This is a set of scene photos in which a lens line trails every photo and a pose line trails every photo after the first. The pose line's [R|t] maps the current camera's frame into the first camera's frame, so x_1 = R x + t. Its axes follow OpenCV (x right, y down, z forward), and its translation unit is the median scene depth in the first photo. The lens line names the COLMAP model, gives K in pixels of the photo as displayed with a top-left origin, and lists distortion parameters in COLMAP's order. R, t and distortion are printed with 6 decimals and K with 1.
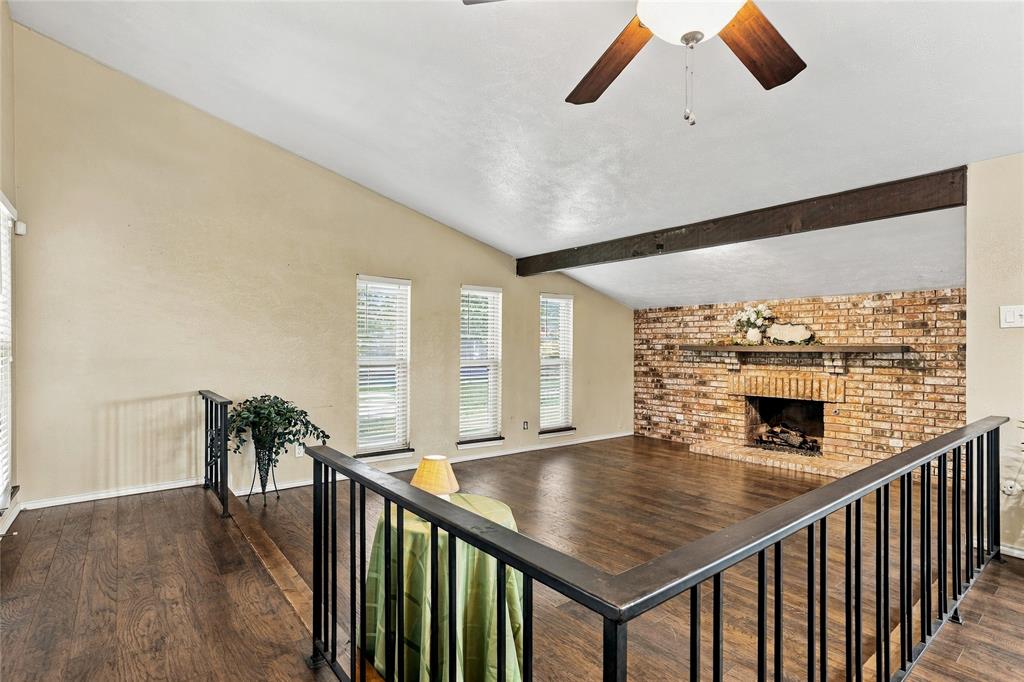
lens RADIAL K [[501.3, 0, 517.0], [0, 501.3, 342.5], [0, 0, 1]] dist [-0.031223, 0.001815]
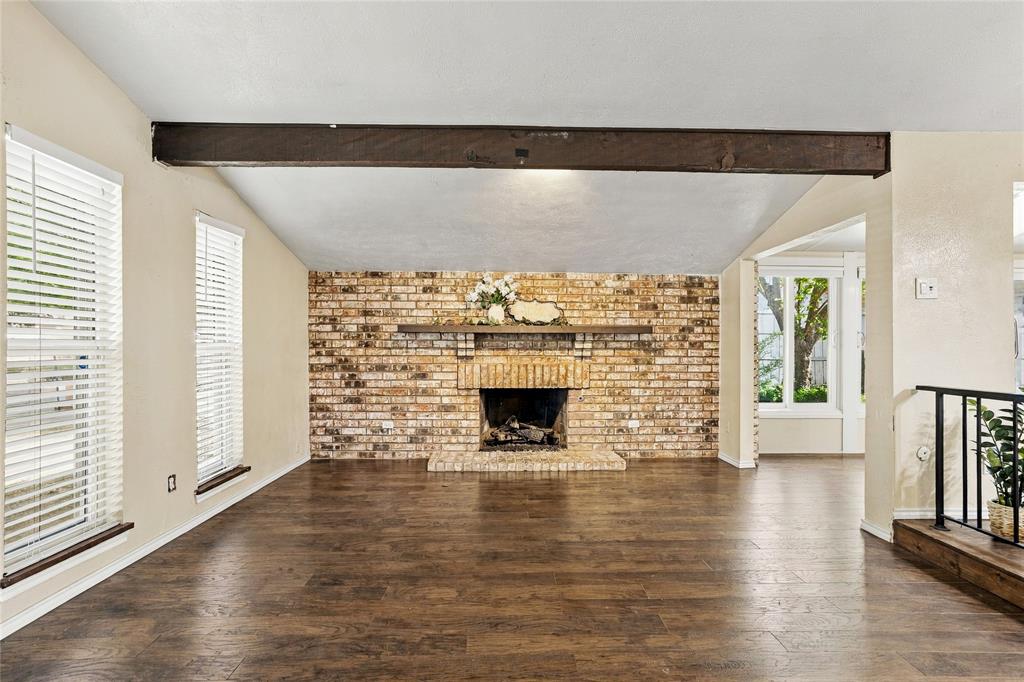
lens RADIAL K [[501.3, 0, 505.6], [0, 501.3, 341.6], [0, 0, 1]] dist [-0.031223, 0.001815]
pose [[0.614530, 0.003817, 0.788884, -0.160186], [-0.007259, 0.999973, 0.000817, 0.030943], [-0.788860, -0.006229, 0.614542, 0.482337]]
